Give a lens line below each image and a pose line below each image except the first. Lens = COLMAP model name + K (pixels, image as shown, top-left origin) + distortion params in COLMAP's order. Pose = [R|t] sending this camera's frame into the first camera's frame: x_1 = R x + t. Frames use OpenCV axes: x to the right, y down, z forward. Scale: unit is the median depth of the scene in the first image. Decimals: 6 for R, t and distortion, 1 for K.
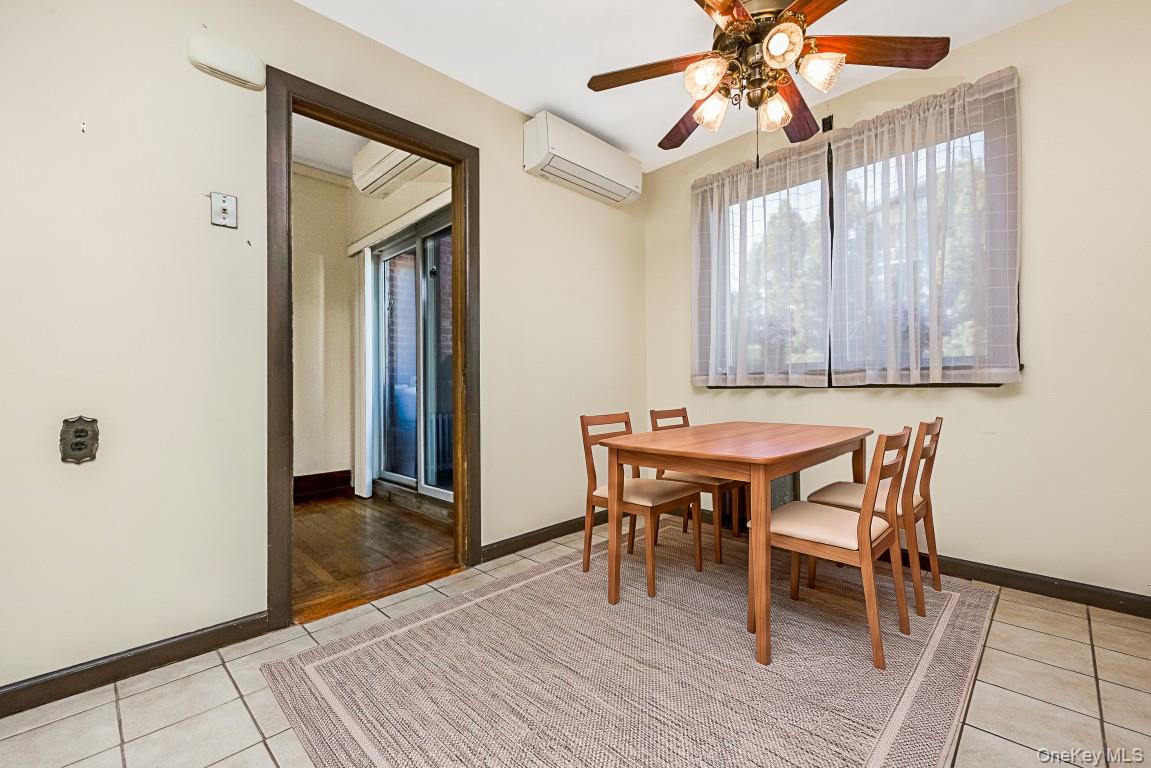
lens RADIAL K [[481.3, 0, 576.9], [0, 481.3, 384.4], [0, 0, 1]] dist [0.002742, 0.000131]
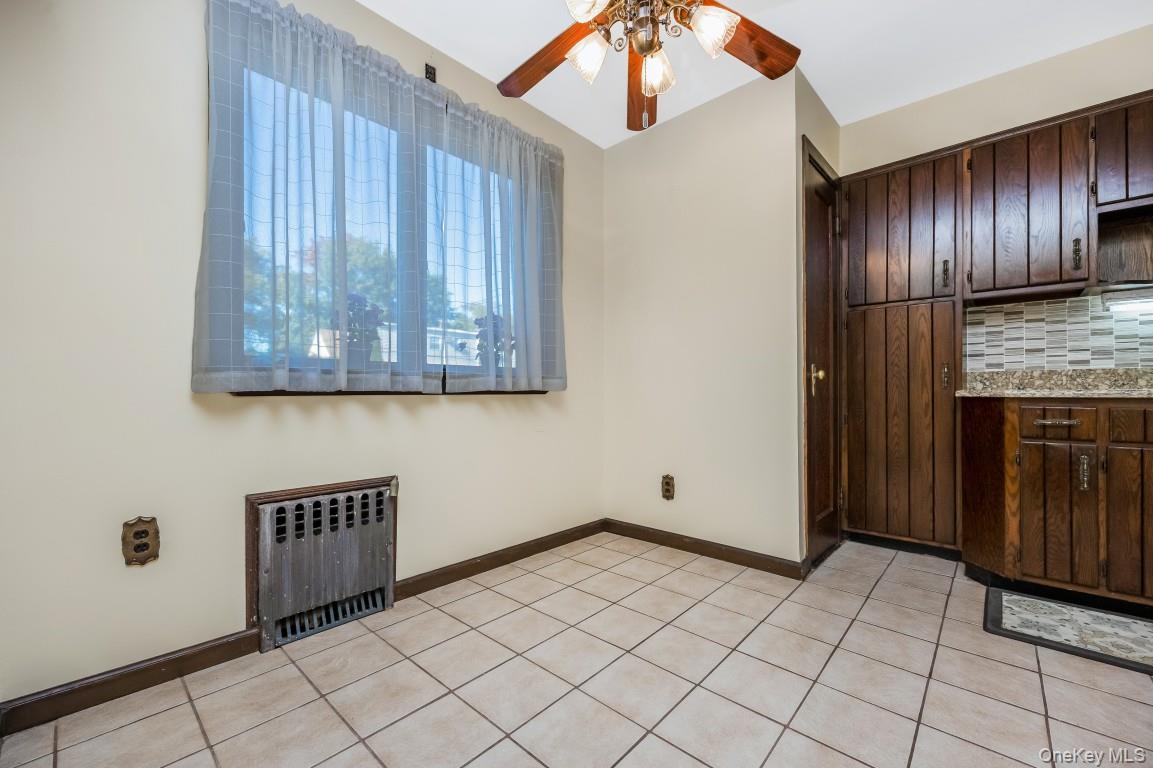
lens RADIAL K [[469.2, 0, 582.0], [0, 469.2, 387.8], [0, 0, 1]] dist [-0.002039, -0.000304]
pose [[-0.050399, 0.015866, 0.998603, -0.316301], [-0.004795, 0.999858, -0.016128, 0.008017], [-0.998718, -0.005602, -0.050316, 0.845866]]
